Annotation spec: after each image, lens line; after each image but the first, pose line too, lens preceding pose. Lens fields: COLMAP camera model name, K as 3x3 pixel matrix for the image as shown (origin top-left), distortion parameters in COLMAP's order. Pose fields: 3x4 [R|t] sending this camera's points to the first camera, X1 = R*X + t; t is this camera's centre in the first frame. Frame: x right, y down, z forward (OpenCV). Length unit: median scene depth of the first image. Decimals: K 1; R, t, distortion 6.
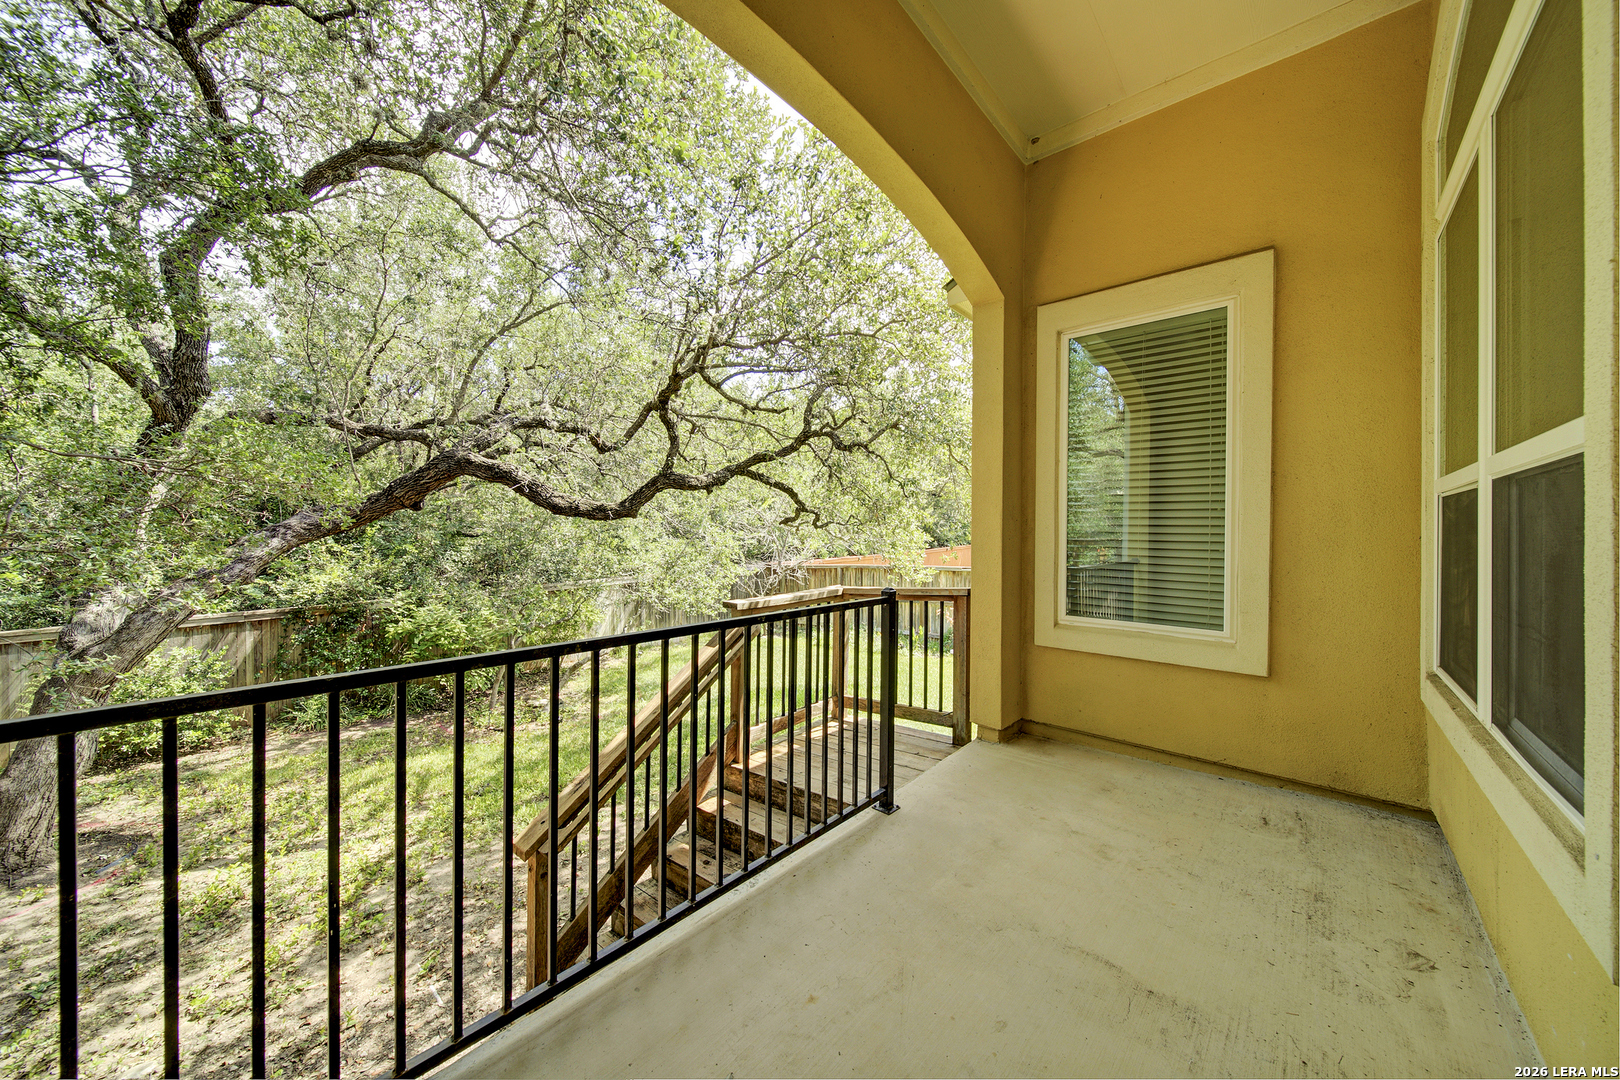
lens RADIAL K [[564.7, 0, 809.5], [0, 564.7, 535.5], [0, 0, 1]] dist [-0.003328, -0.000399]
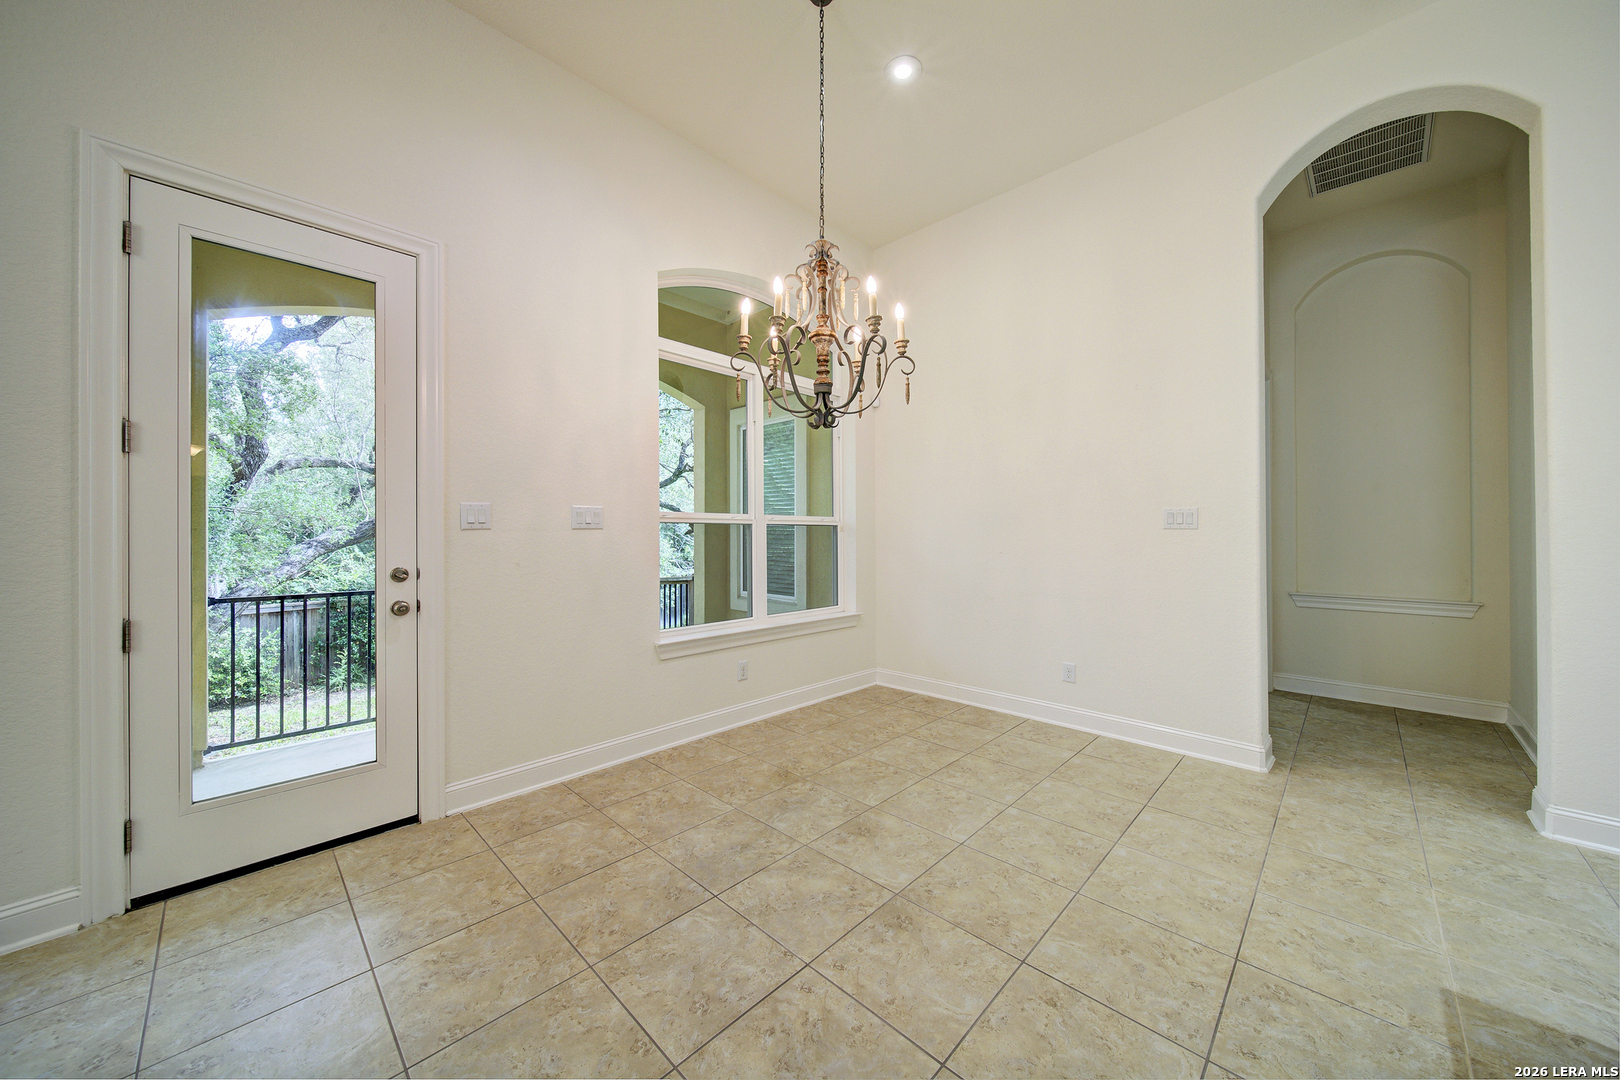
lens RADIAL K [[564.7, 0, 811.5], [0, 564.7, 535.3], [0, 0, 1]] dist [-0.003328, -0.000399]
pose [[0.998666, -0.010307, -0.050592, 0.502715], [0.009953, 0.999924, -0.007243, -0.008183], [0.050663, 0.006729, 0.998693, -0.469090]]
